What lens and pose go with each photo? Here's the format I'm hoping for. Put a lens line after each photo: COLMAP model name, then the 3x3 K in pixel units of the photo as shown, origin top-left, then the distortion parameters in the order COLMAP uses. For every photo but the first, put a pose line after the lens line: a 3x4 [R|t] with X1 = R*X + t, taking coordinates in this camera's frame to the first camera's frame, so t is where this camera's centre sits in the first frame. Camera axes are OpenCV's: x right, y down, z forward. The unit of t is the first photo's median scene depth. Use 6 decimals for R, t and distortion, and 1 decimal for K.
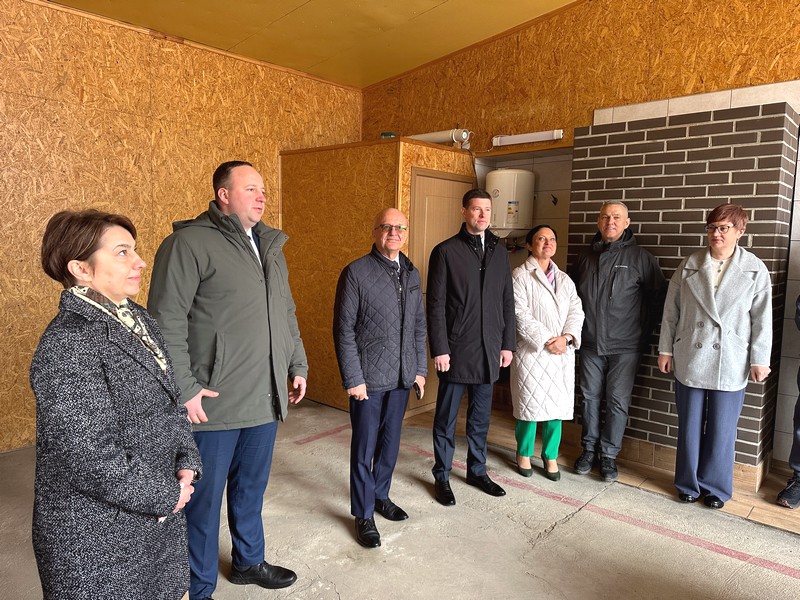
lens RADIAL K [[555.7, 0, 400.9], [0, 555.7, 297.7], [0, 0, 1]] dist [0.045166, -0.050980]
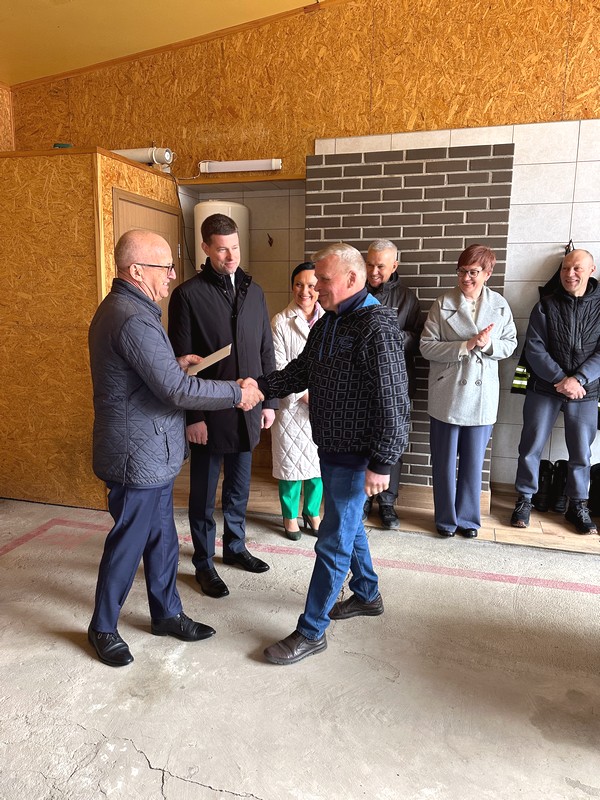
lens RADIAL K [[555.7, 0, 300.0], [0, 555.7, 400.0], [0, 0, 1]] dist [0.045166, -0.050980]
pose [[0.904163, -0.086240, 0.418393, -0.121389], [0.047856, 0.993694, 0.101404, -0.002557], [-0.424499, -0.071664, 0.902588, 0.170444]]
